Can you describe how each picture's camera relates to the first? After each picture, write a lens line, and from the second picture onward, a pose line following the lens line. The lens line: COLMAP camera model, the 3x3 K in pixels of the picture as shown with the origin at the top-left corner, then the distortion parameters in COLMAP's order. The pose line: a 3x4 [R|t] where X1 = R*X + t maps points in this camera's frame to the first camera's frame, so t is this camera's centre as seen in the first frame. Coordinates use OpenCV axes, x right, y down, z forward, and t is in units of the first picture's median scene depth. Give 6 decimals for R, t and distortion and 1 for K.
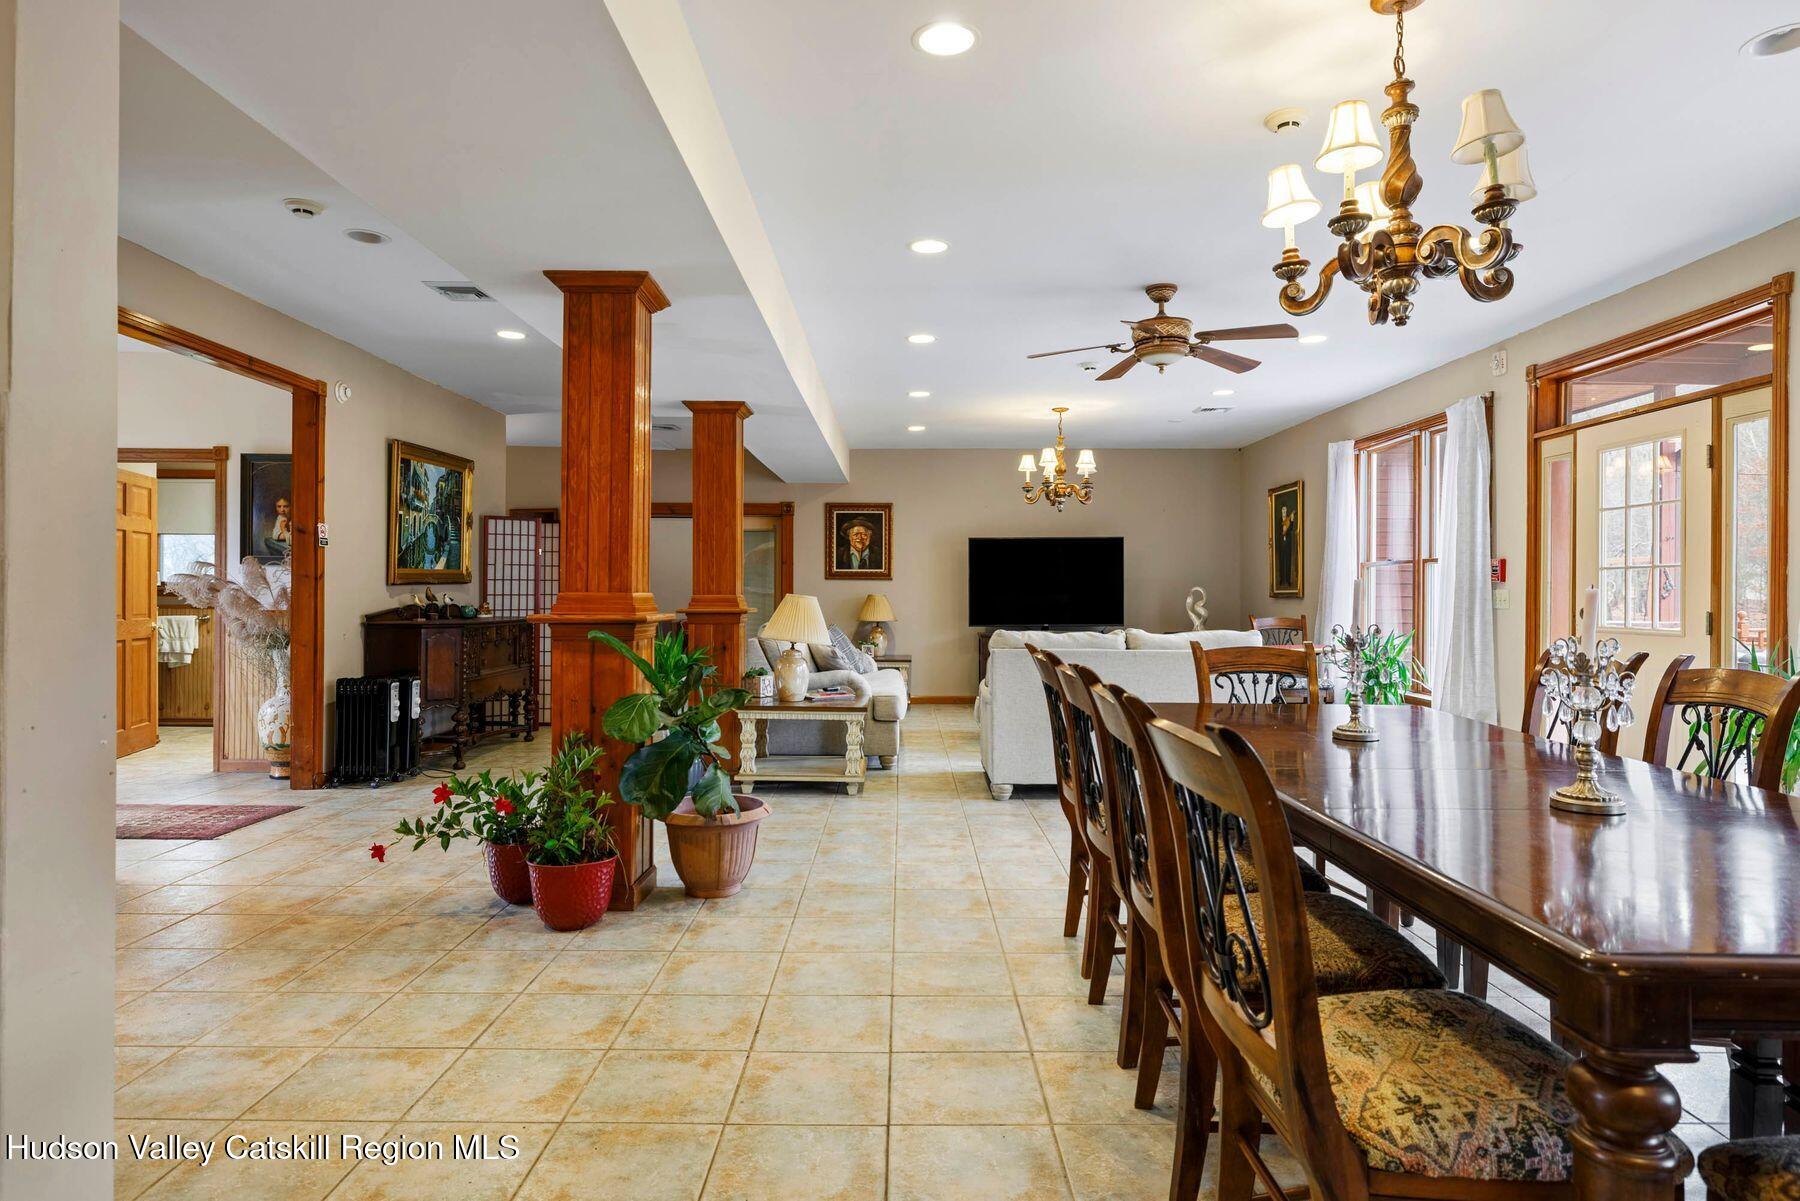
lens RADIAL K [[1015.5, 0, 899.9], [0, 1015.5, 578.9], [0, 0, 1]] dist [0.000408, 0.000173]
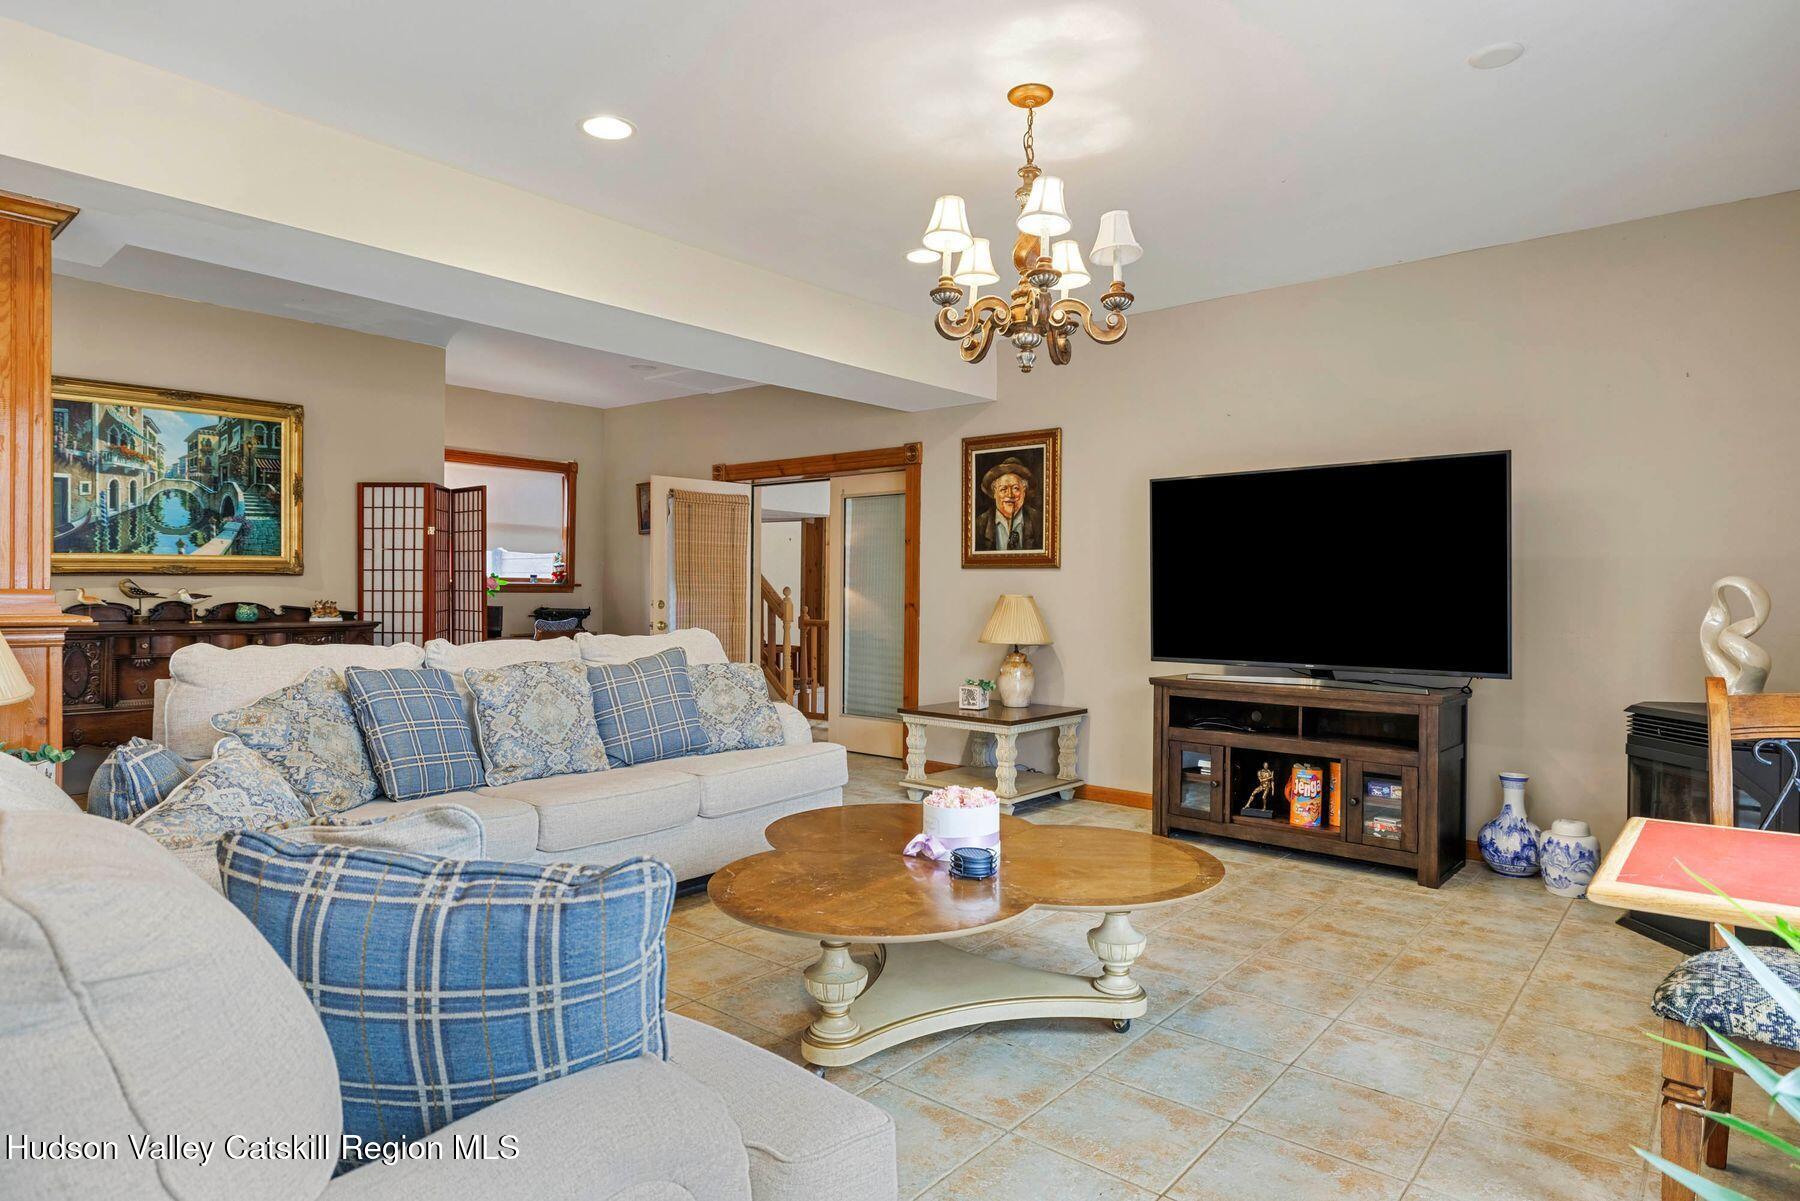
lens RADIAL K [[1015.5, 0, 899.9], [0, 1015.5, 578.9], [0, 0, 1]] dist [0.000408, 0.000173]
pose [[0.768222, -0.003841, -0.640171, 0.355777], [0.002893, 0.999993, -0.002529, 0.009937], [0.640176, 0.000091, 0.768228, 0.681577]]
